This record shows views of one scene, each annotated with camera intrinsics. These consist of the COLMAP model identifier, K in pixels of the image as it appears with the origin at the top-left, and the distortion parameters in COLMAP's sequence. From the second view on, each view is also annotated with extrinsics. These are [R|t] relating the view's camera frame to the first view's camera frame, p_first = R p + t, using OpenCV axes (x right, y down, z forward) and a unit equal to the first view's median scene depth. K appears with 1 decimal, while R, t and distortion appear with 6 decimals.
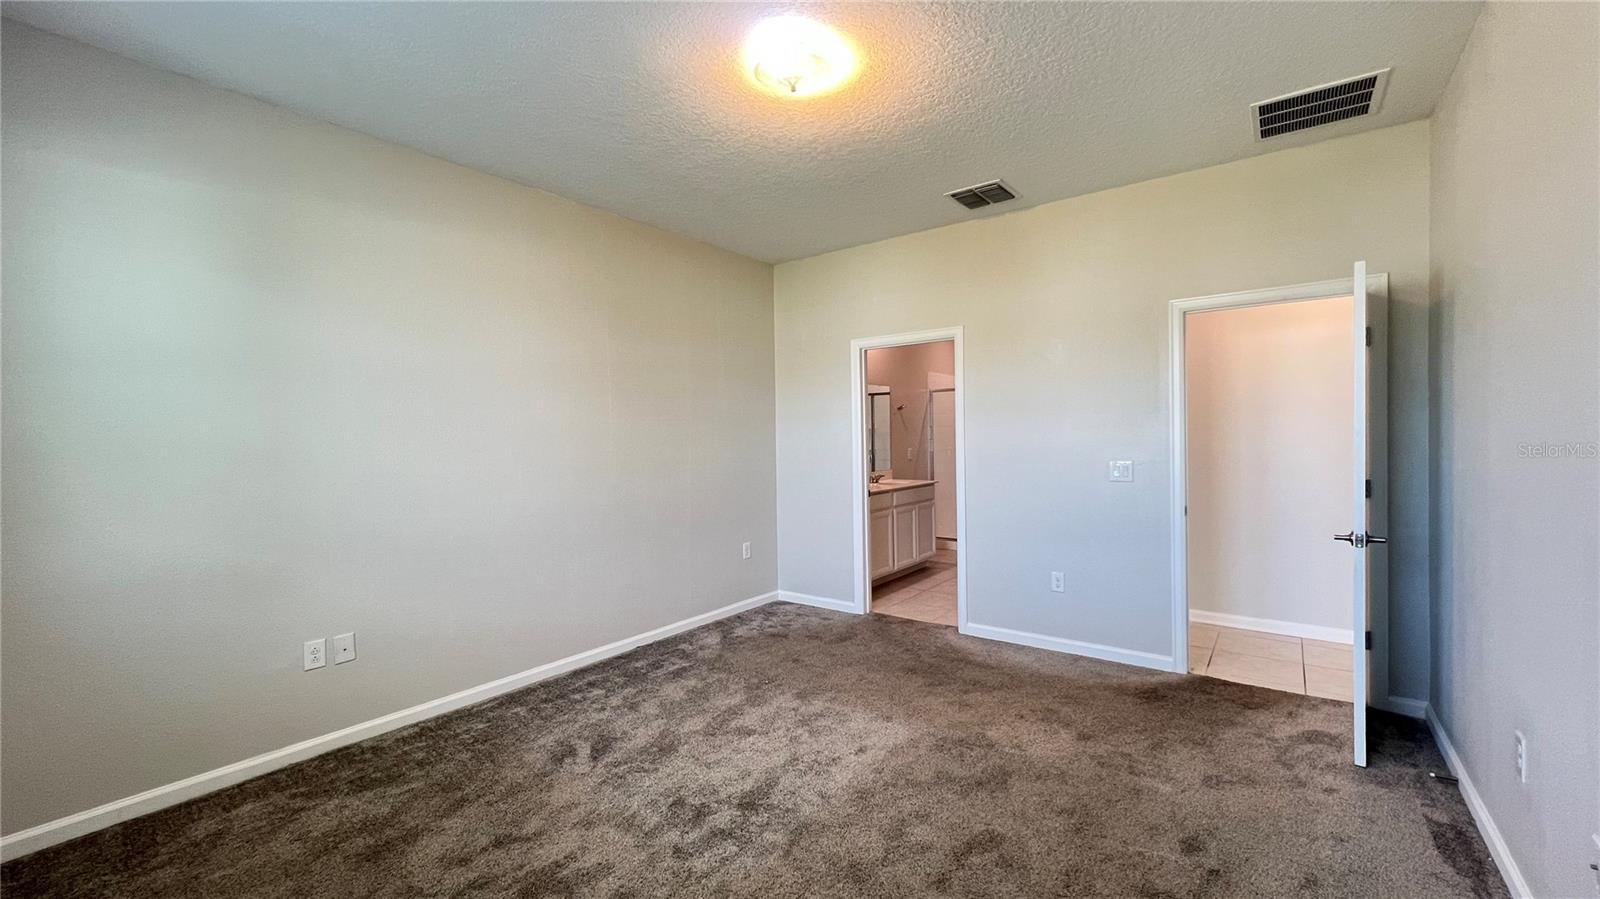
lens RADIAL K [[638.1, 0, 793.7], [0, 638.1, 447.8], [0, 0, 1]] dist [0.000773, -0.000103]
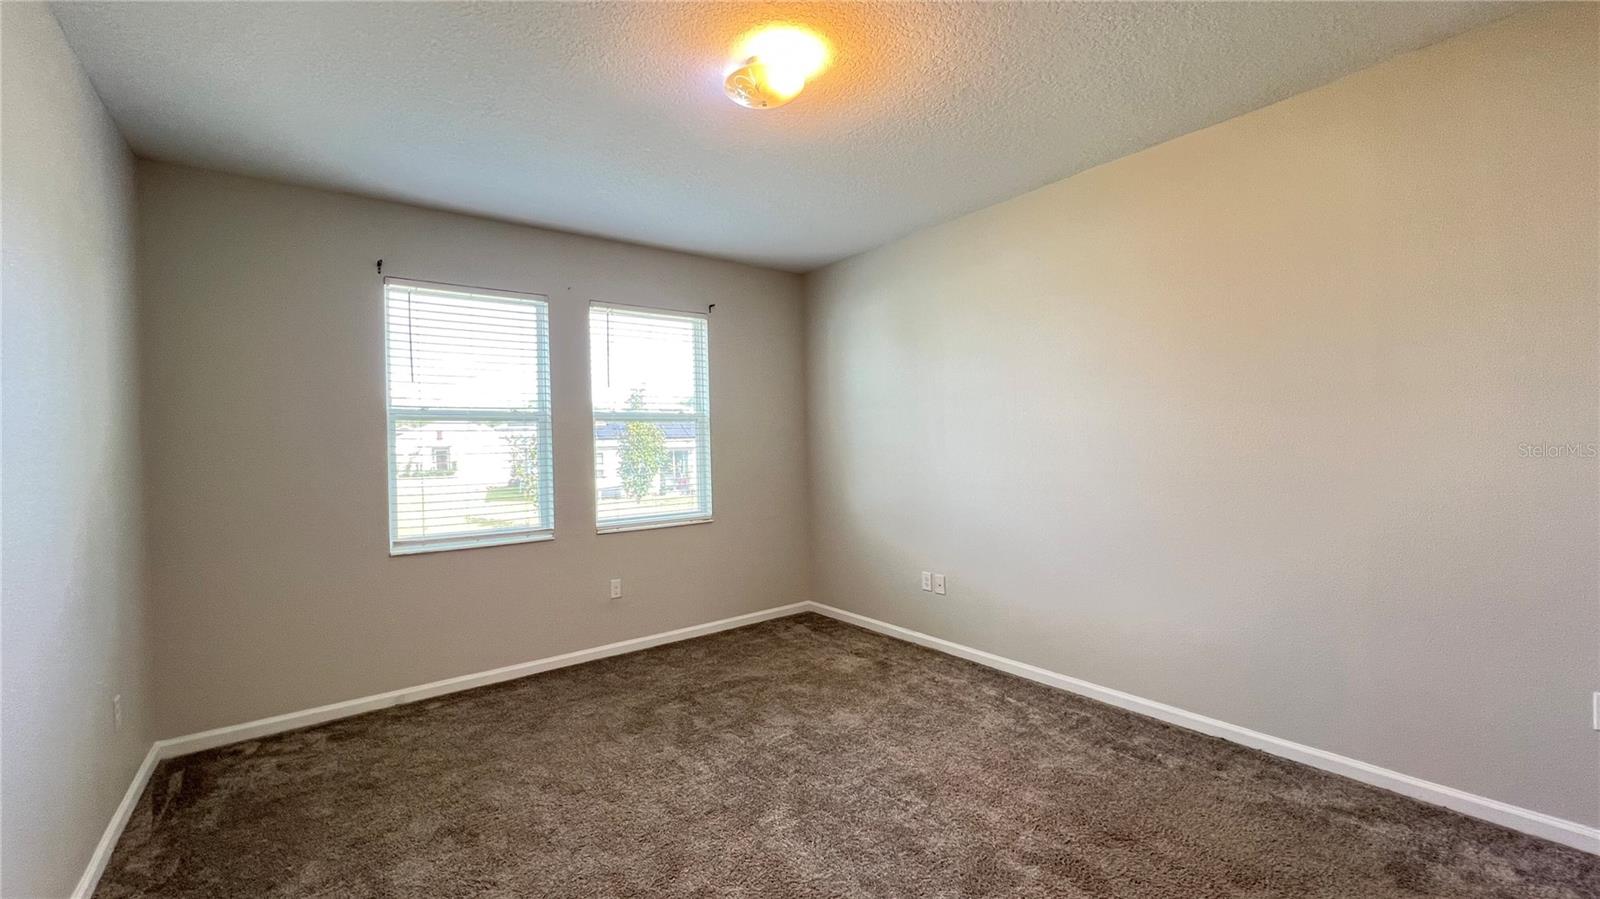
lens RADIAL K [[638.1, 0, 793.7], [0, 638.1, 447.8], [0, 0, 1]] dist [0.000773, -0.000103]
pose [[-0.268366, 0.027245, -0.962932, 0.735727], [0.012502, 0.999614, 0.024799, -0.035204], [0.963236, -0.005384, -0.268603, 1.013313]]
